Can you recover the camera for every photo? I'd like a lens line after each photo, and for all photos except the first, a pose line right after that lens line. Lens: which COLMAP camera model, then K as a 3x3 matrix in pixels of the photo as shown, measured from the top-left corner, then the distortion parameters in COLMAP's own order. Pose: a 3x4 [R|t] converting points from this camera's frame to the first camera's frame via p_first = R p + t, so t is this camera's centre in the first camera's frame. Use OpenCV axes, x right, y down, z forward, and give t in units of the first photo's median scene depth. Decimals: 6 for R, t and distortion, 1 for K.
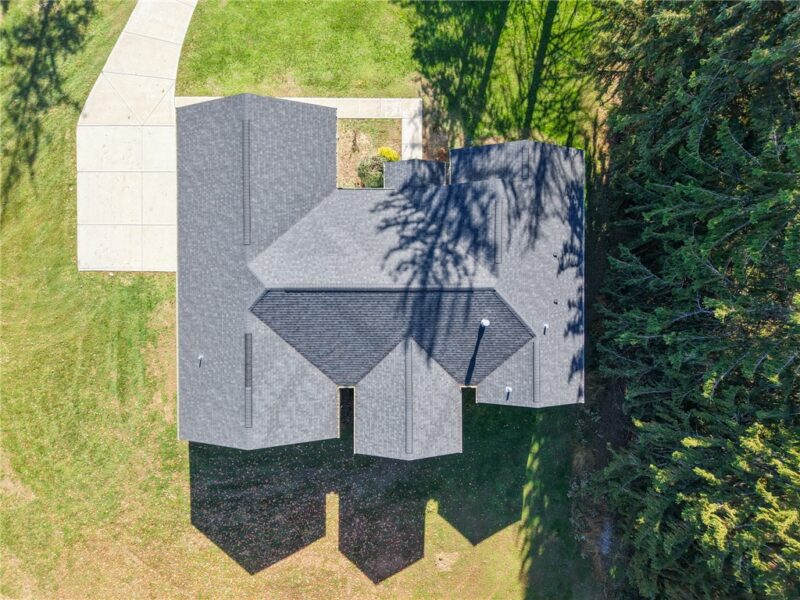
lens RADIAL K [[546.8, 0, 400.0], [0, 546.8, 300.0], [0, 0, 1]] dist [0.048524, -0.002558]
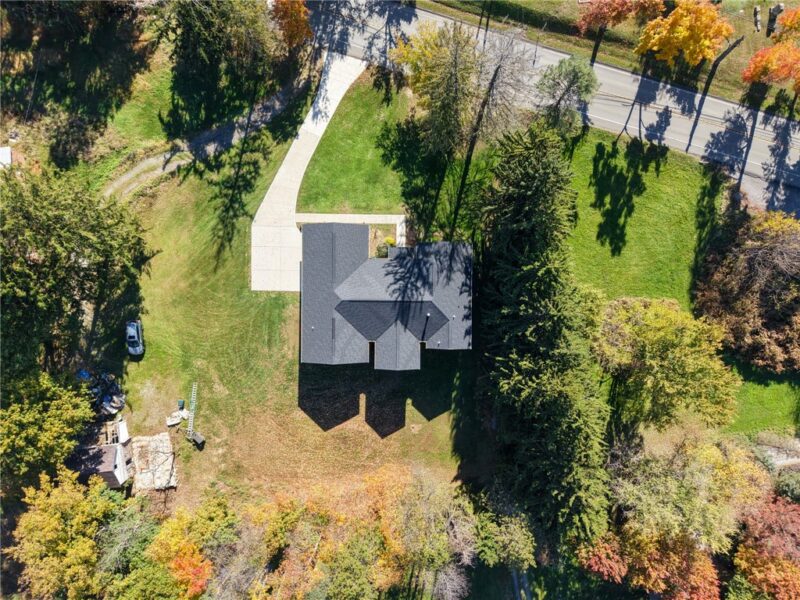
lens RADIAL K [[546.8, 0, 400.0], [0, 546.8, 300.0], [0, 0, 1]] dist [0.048524, -0.002558]
pose [[0.999931, 0.010059, -0.006130, 0.034746], [-0.010085, 0.999940, -0.004205, -0.010534], [0.006087, 0.004266, 0.999972, -1.213337]]
